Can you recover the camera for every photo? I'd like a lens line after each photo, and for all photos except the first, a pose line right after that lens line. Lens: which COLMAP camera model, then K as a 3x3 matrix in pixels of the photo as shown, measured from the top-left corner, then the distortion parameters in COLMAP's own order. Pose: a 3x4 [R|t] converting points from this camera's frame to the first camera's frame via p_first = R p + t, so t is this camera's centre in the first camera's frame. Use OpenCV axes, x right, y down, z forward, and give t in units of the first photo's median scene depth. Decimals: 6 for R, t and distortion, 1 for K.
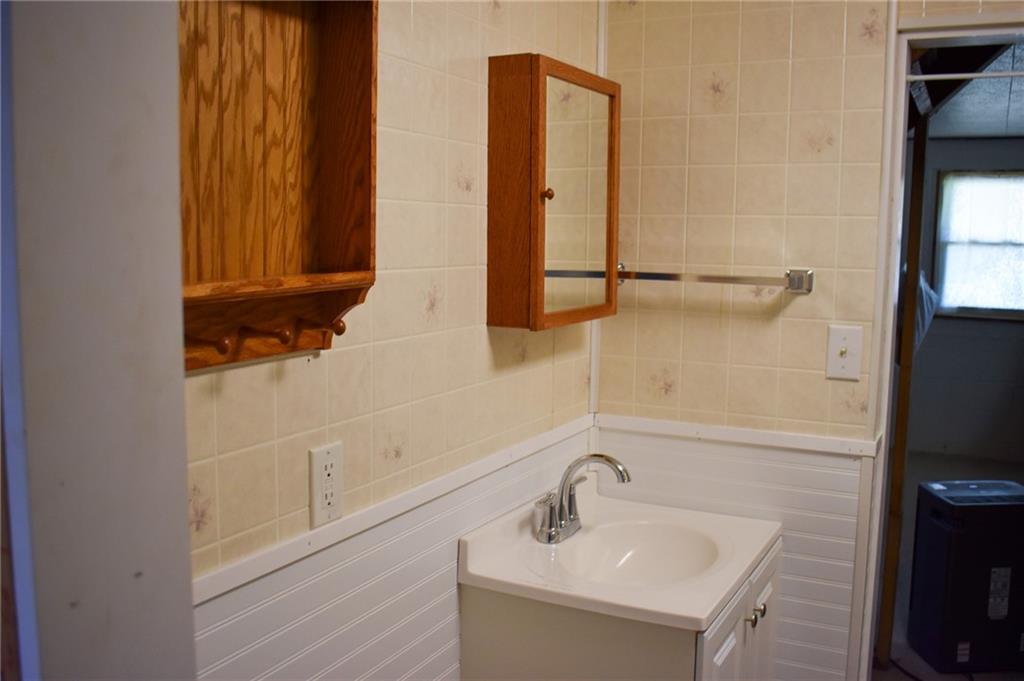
lens RADIAL K [[942.5, 0, 508.8], [0, 942.5, 339.0], [0, 0, 1]] dist [-0.079198, 0.000000]
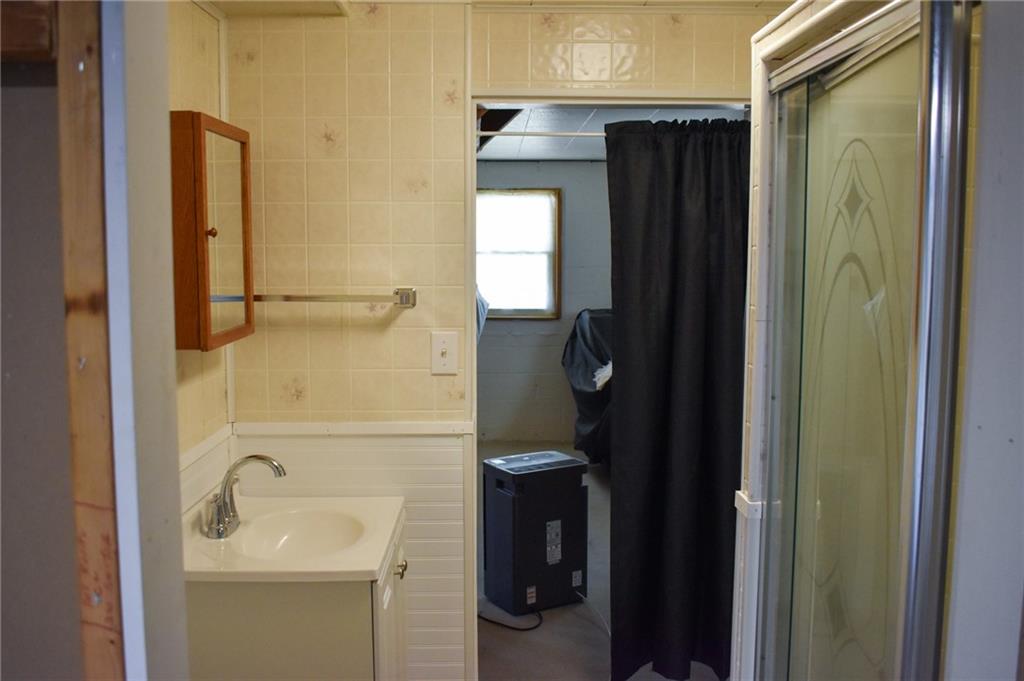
lens RADIAL K [[942.5, 0, 514.6], [0, 942.5, 339.2], [0, 0, 1]] dist [-0.079198, 0.000000]
pose [[0.879085, -0.059697, 0.472913, -0.150972], [0.065656, 0.997835, 0.003913, -0.002646], [-0.472122, 0.027609, 0.881101, -0.153999]]
